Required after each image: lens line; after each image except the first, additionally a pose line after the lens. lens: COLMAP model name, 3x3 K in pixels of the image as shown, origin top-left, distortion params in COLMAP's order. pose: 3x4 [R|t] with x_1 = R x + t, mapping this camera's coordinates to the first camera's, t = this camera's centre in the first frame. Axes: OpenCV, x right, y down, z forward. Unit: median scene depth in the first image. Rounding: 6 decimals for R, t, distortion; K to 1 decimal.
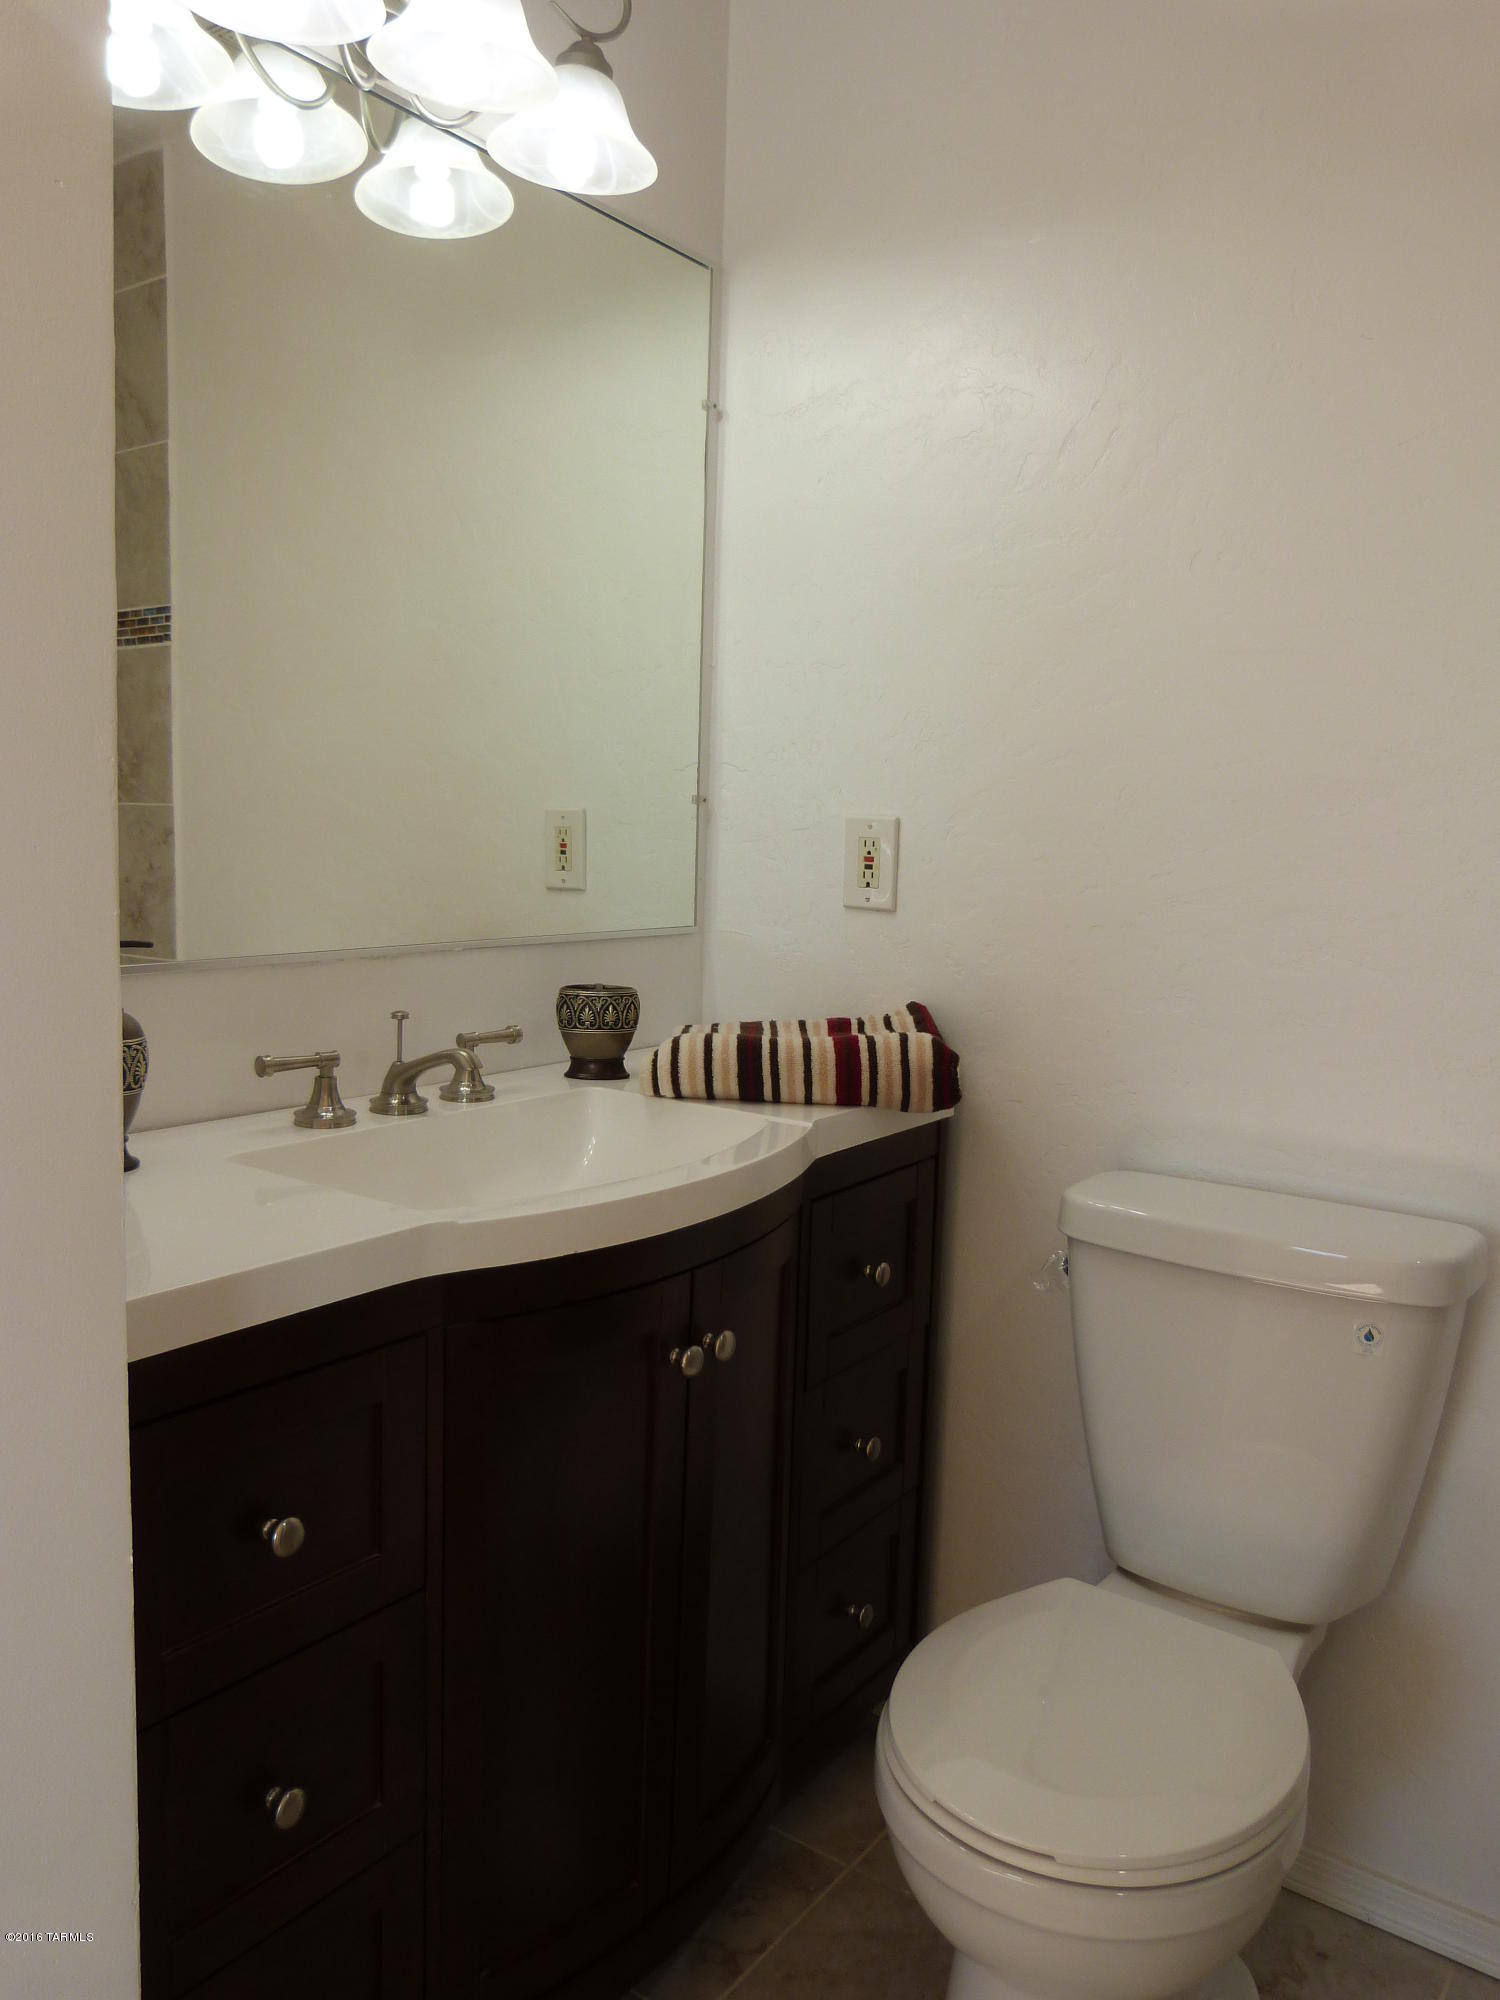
lens RADIAL K [[1500.7, 0, 746.7], [0, 1500.7, 992.9], [0, 0, 1]] dist [-0.042587, 0.034988]
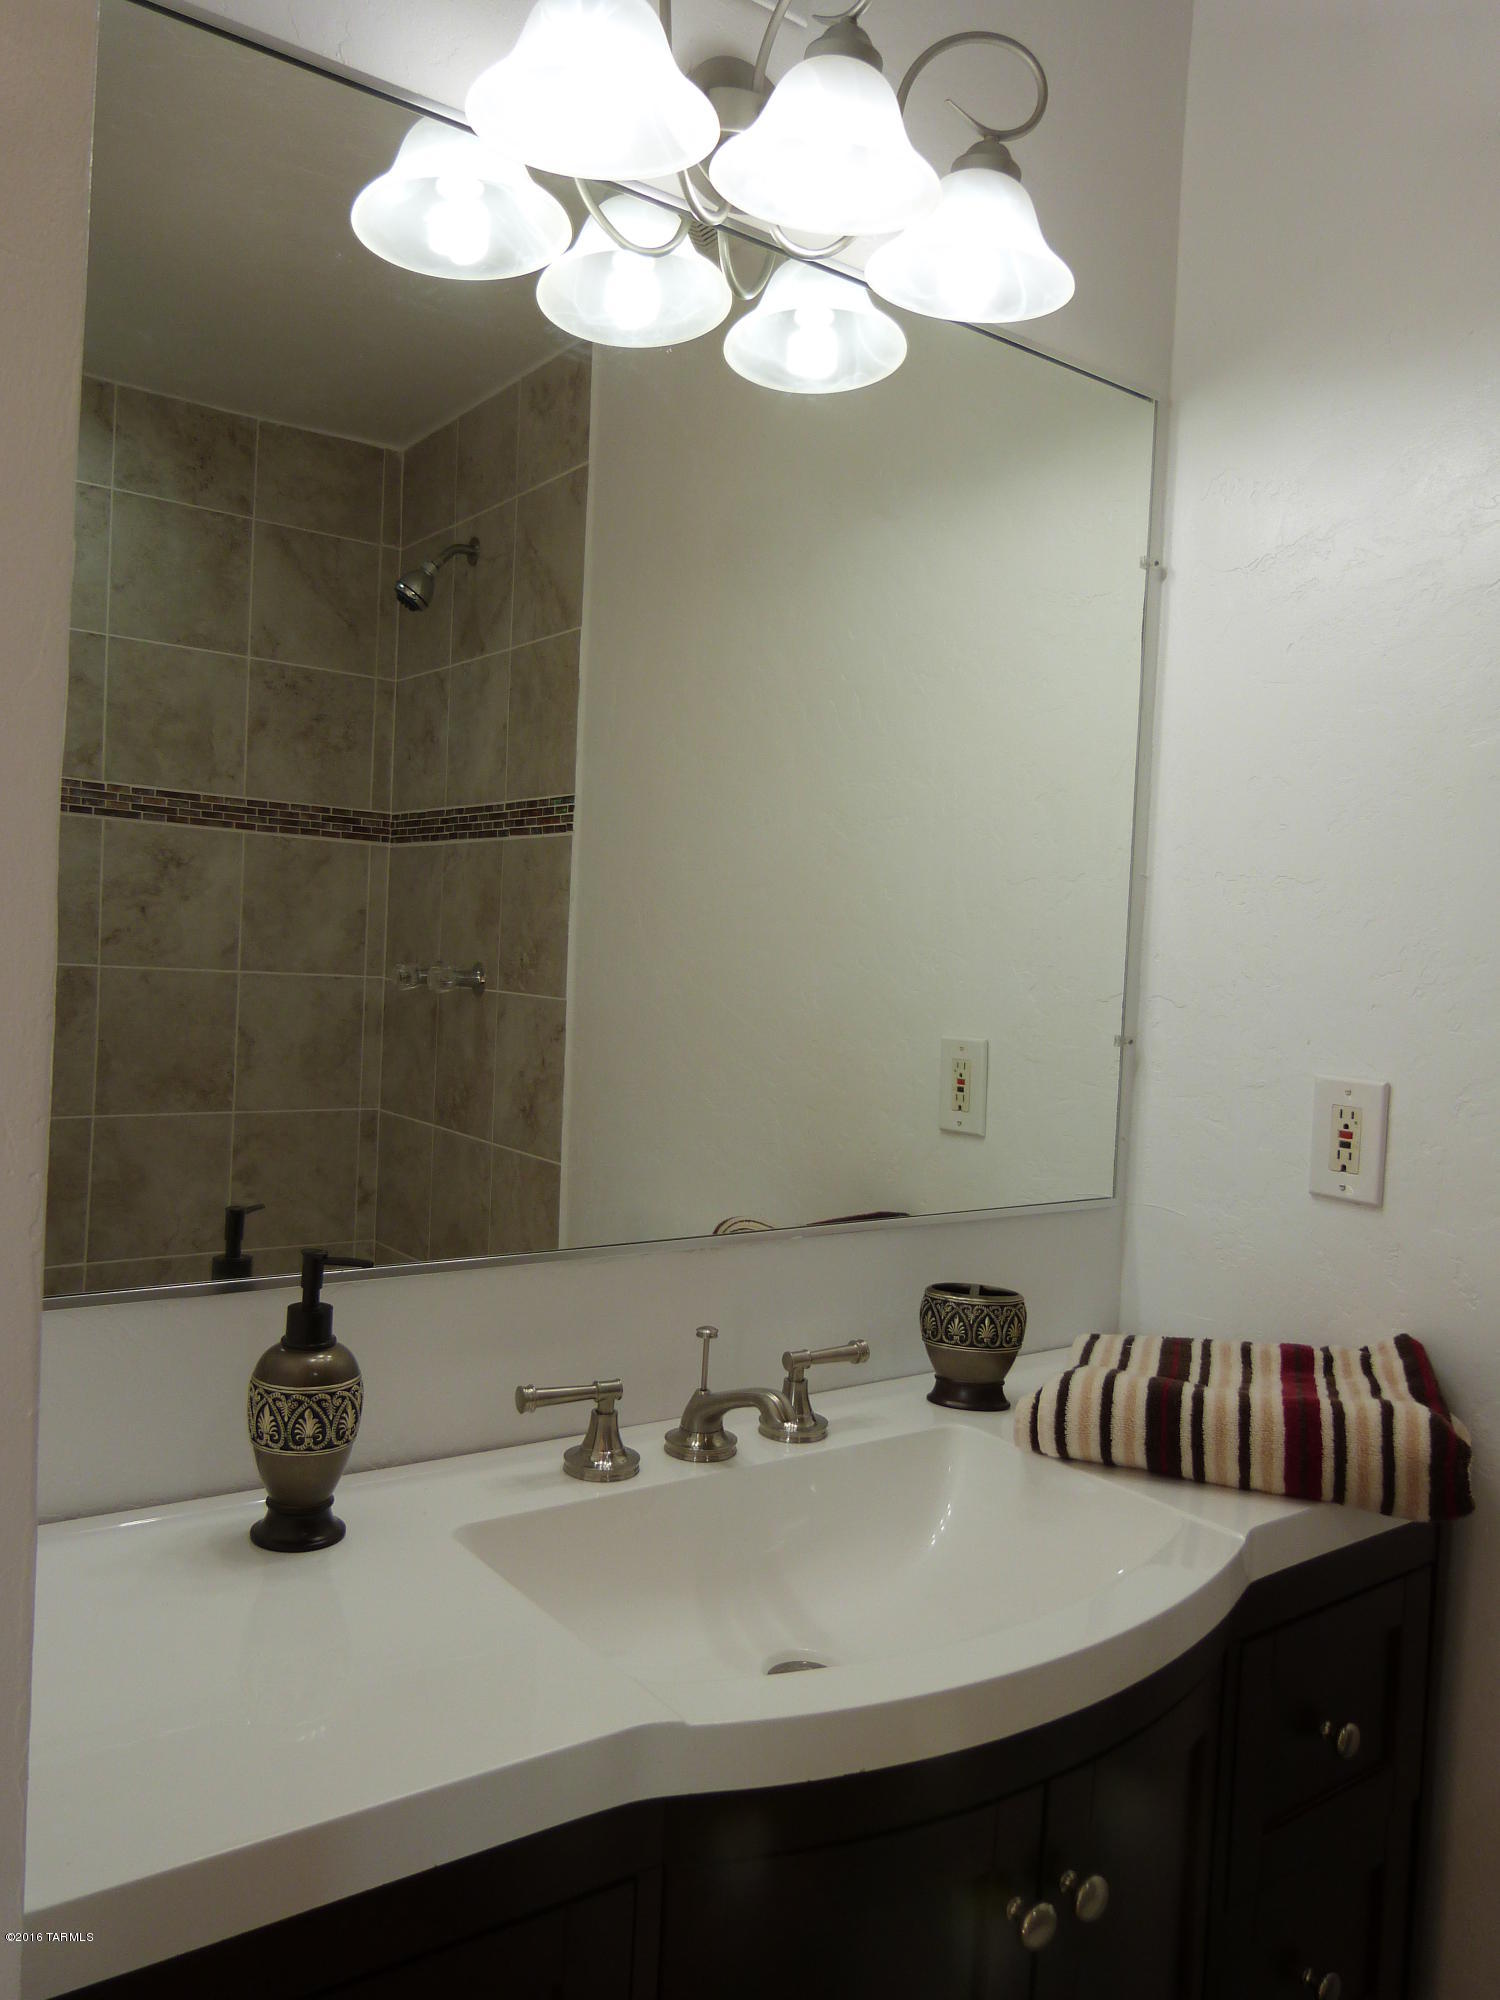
lens RADIAL K [[1500.7, 0, 746.7], [0, 1500.7, 992.9], [0, 0, 1]] dist [-0.042587, 0.034988]
pose [[0.951132, 0.027207, -0.307583, 0.026668], [-0.056523, 0.994621, -0.086805, -0.089102], [0.303567, 0.099949, 0.947553, 0.213594]]
